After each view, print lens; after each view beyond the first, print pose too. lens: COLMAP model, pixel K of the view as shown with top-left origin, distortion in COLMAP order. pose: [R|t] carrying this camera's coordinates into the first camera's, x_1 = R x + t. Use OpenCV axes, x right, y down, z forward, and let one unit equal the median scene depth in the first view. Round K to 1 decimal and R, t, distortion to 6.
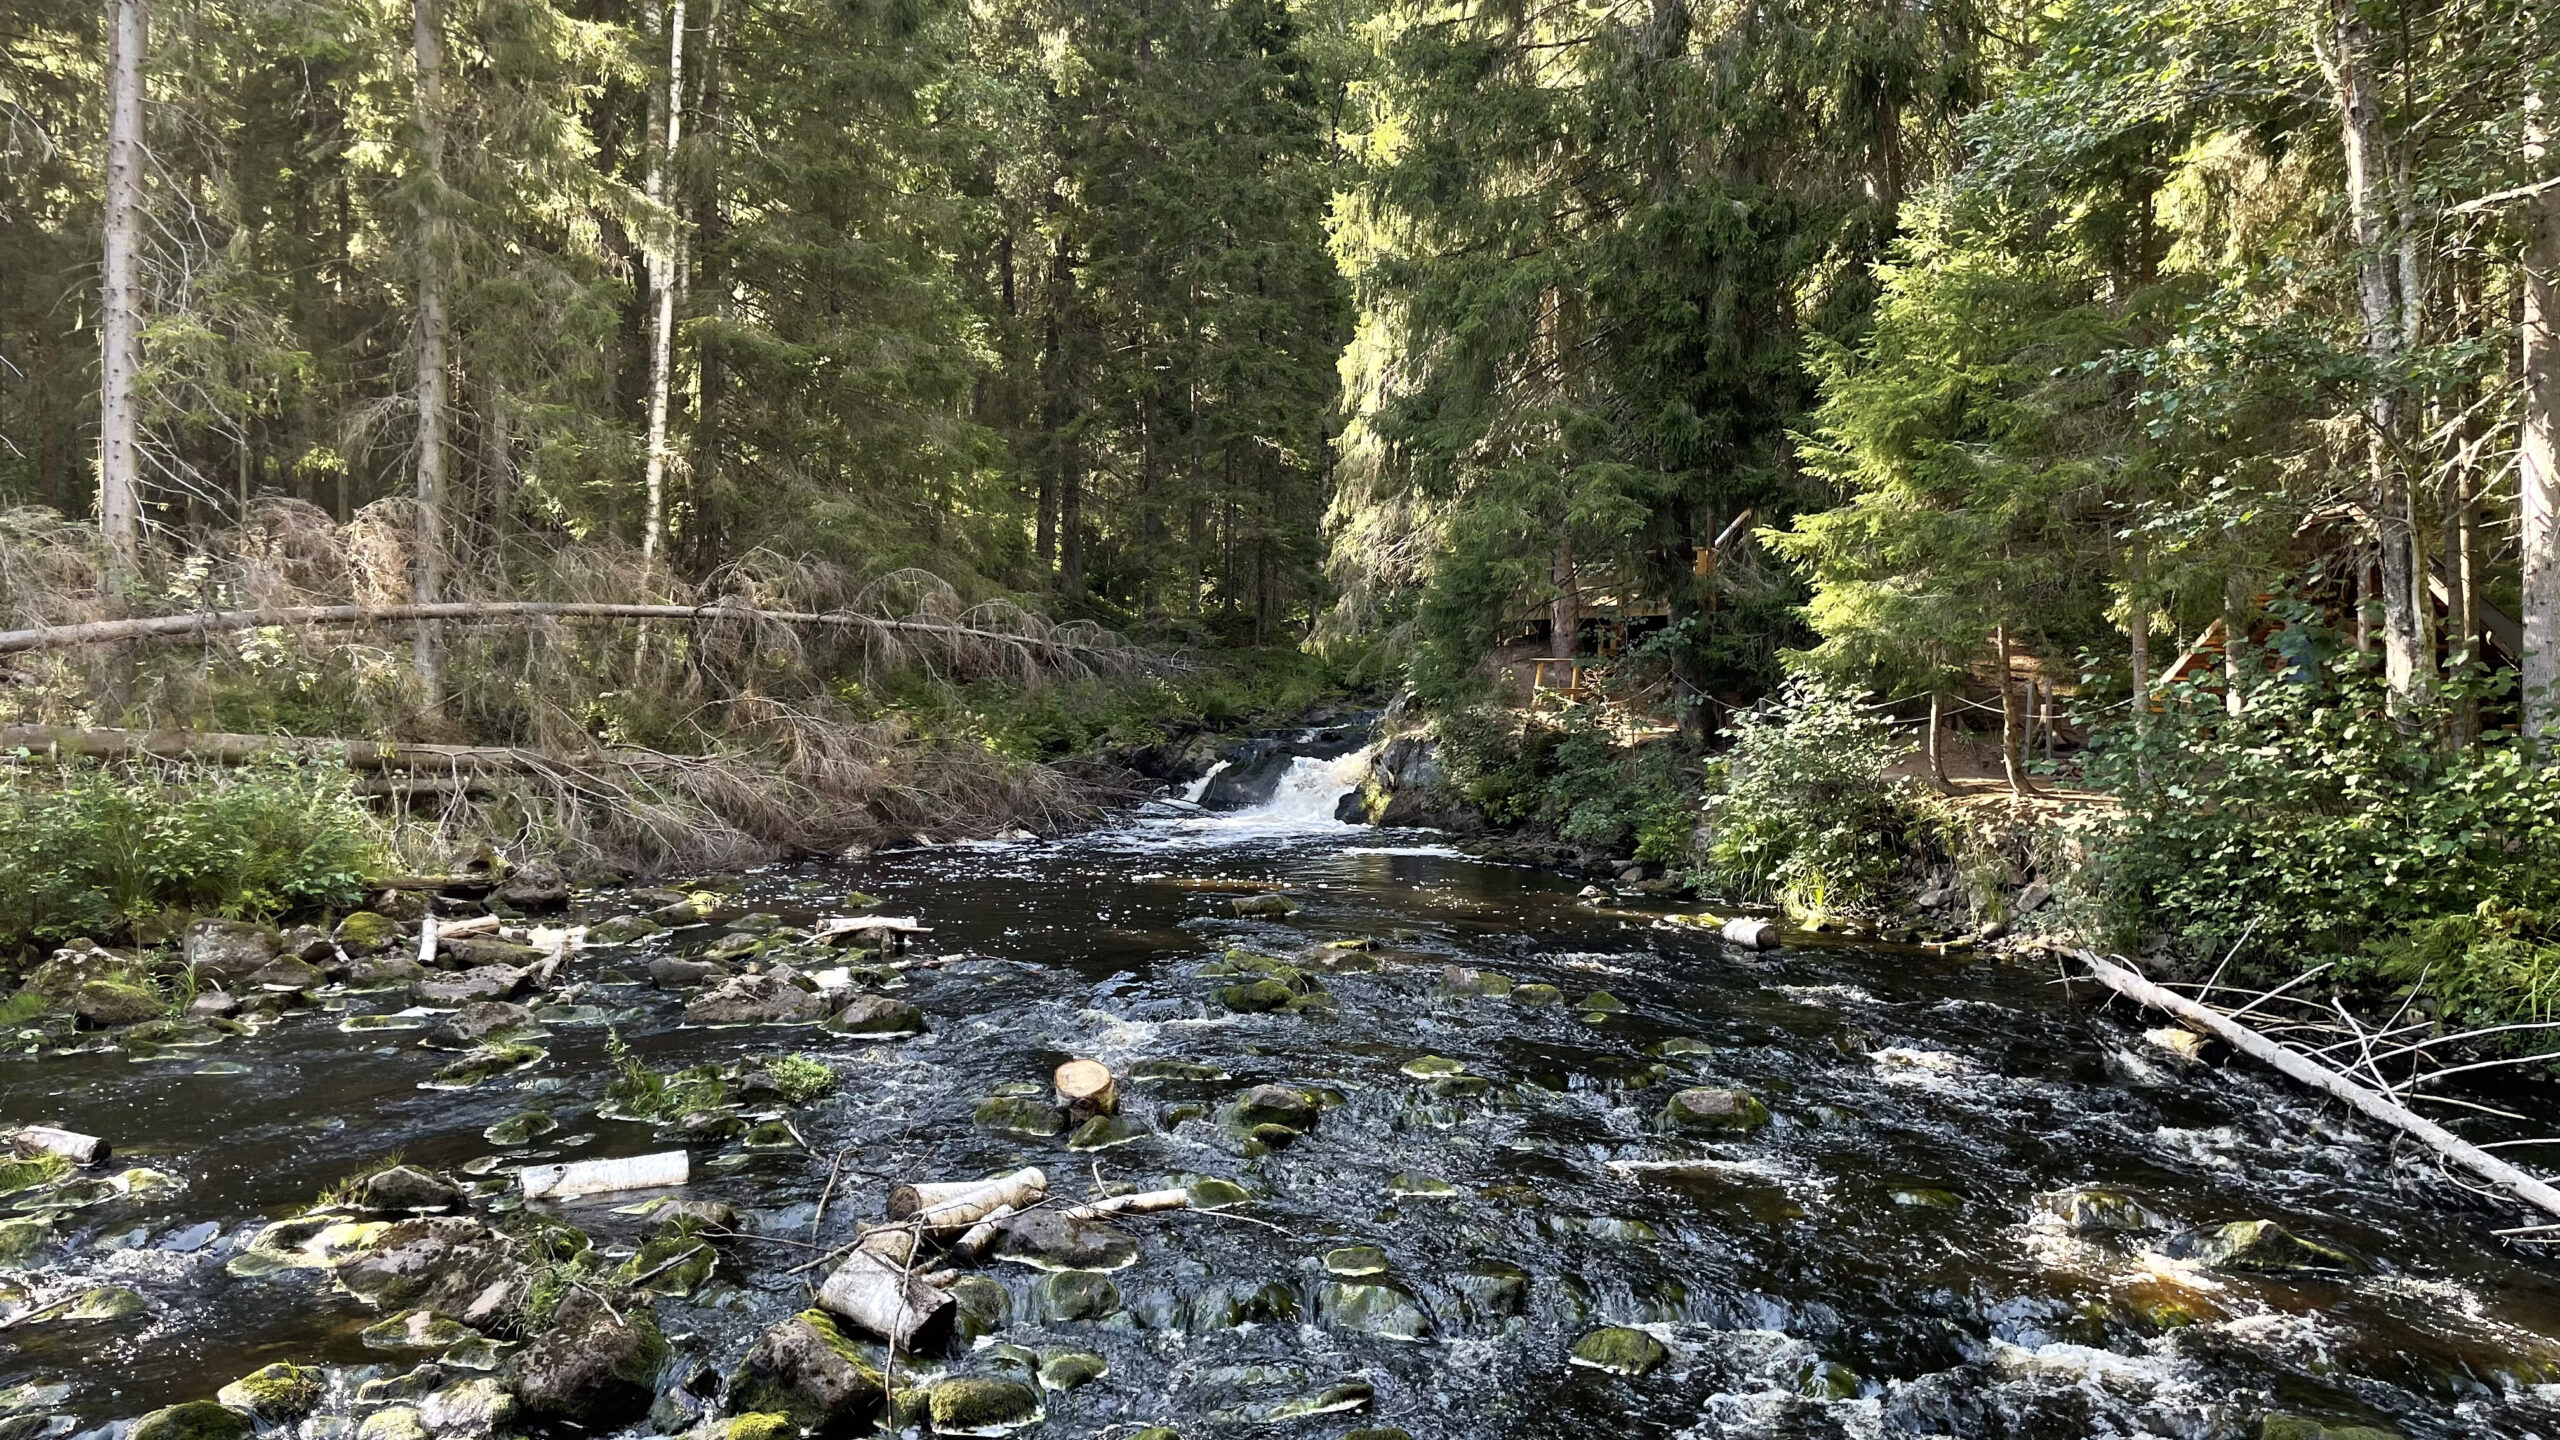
lens RADIAL K [[1942.2, 0, 1284.4], [0, 1942.2, 731.5], [0, 0, 1]] dist [0.025668, -0.009479]
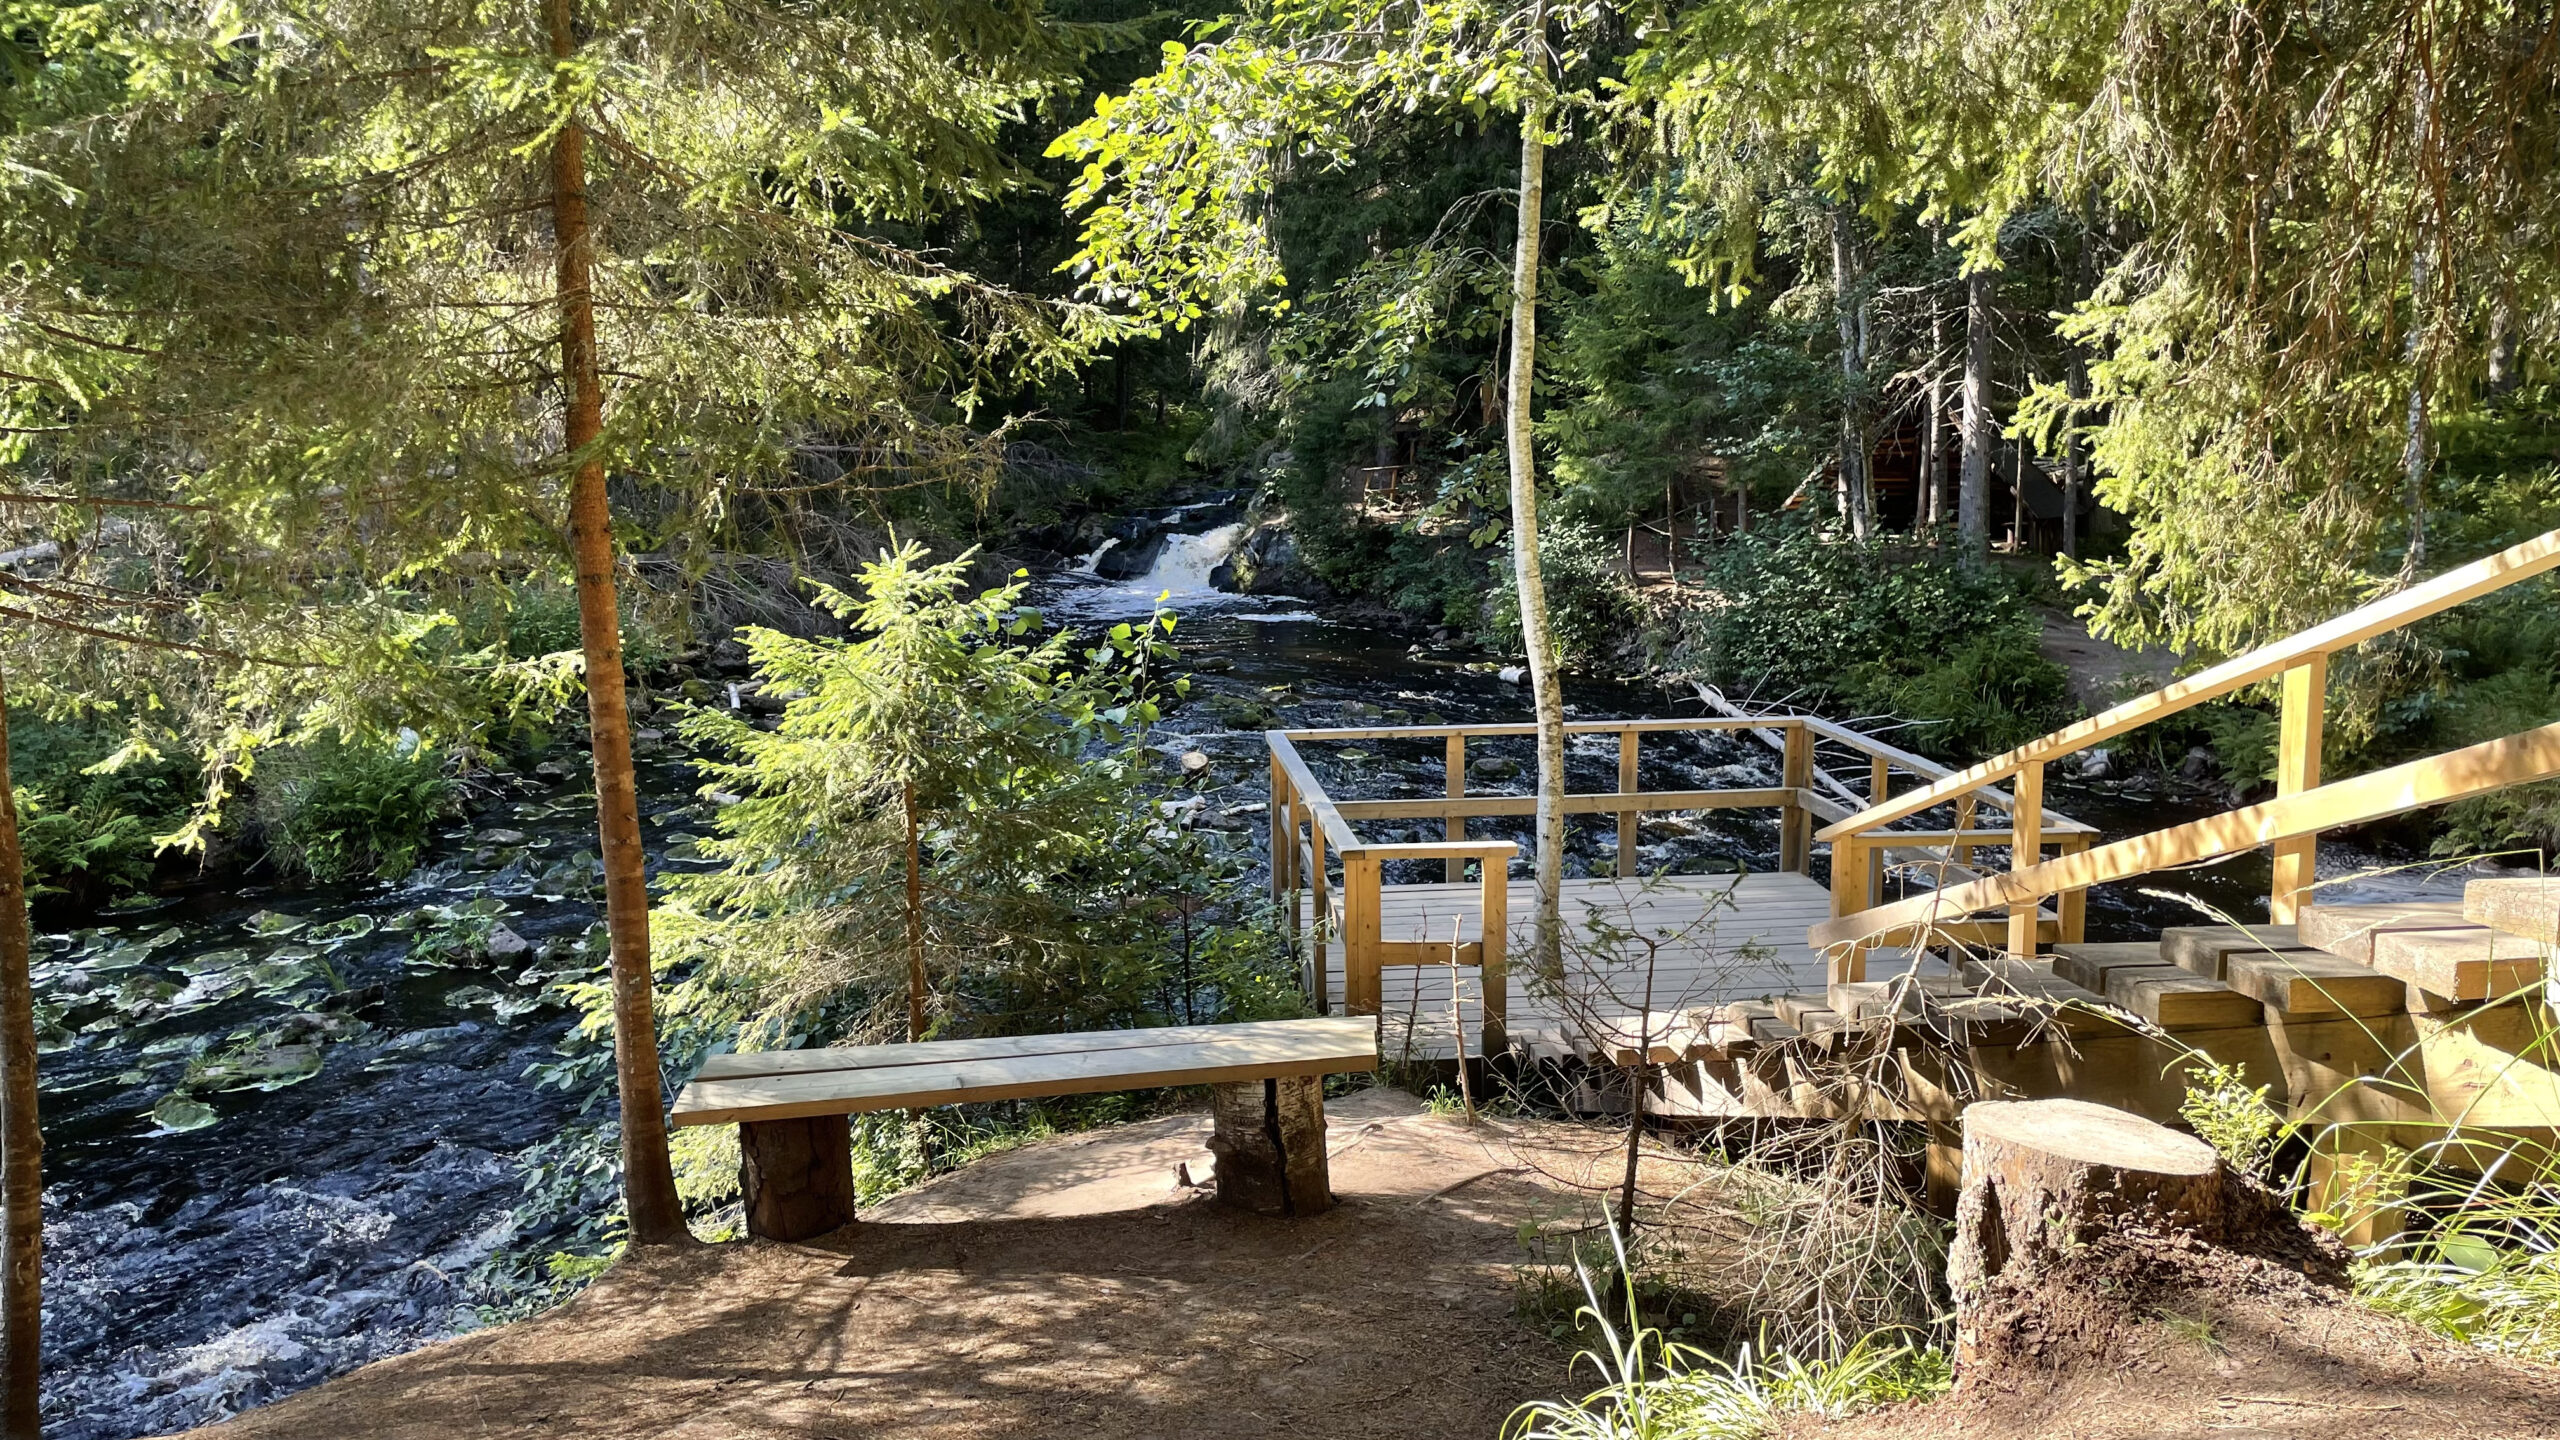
lens RADIAL K [[1942.2, 0, 1280.6], [0, 1942.2, 714.3], [0, 0, 1]] dist [0.025668, -0.009479]
pose [[0.993888, -0.022413, 0.108094, -0.123858], [0.007990, 0.991209, 0.132061, -0.074323], [-0.110104, -0.130391, 0.985330, -0.546773]]
